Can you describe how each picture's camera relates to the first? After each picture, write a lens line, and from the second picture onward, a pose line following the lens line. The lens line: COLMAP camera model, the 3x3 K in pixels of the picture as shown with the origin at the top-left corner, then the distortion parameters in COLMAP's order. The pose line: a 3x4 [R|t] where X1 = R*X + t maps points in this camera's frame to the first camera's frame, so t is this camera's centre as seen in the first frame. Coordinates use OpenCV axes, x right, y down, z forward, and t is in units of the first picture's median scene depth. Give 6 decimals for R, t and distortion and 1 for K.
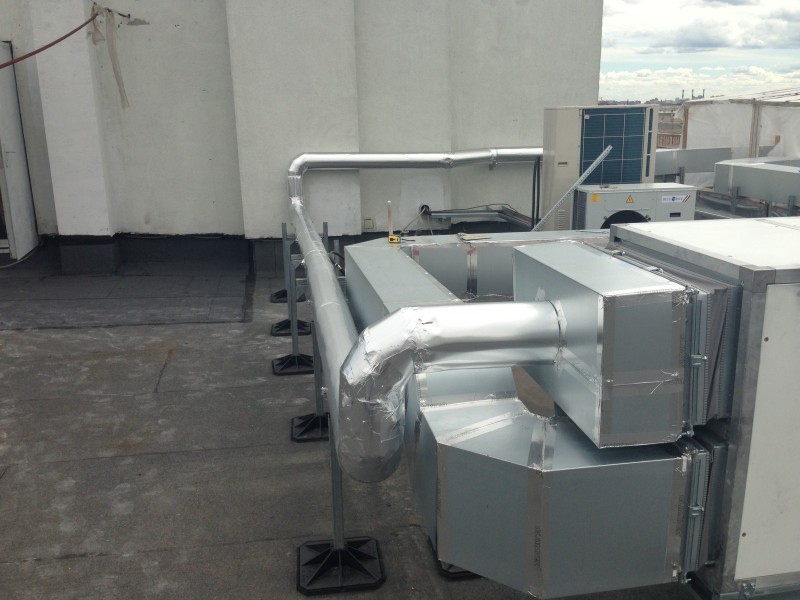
lens RADIAL K [[721.8, 0, 400.0], [0, 721.8, 300.0], [0, 0, 1]] dist [0.087958, -0.159170]
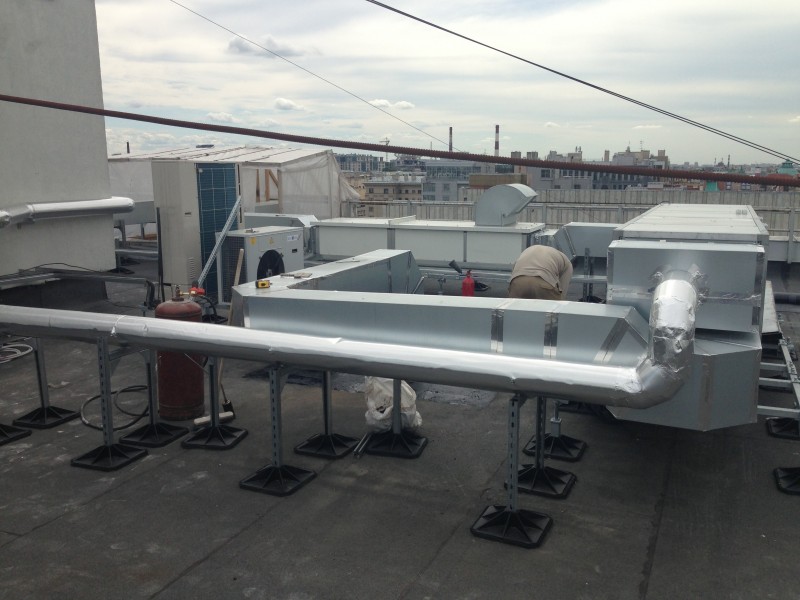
lens RADIAL K [[721.8, 0, 400.0], [0, 721.8, 300.0], [0, 0, 1]] dist [0.087958, -0.159170]
pose [[0.559323, -0.140537, 0.816950, -0.520478], [0.203255, 0.978690, 0.029203, -0.036835], [-0.803645, 0.149716, 0.575969, 0.180127]]
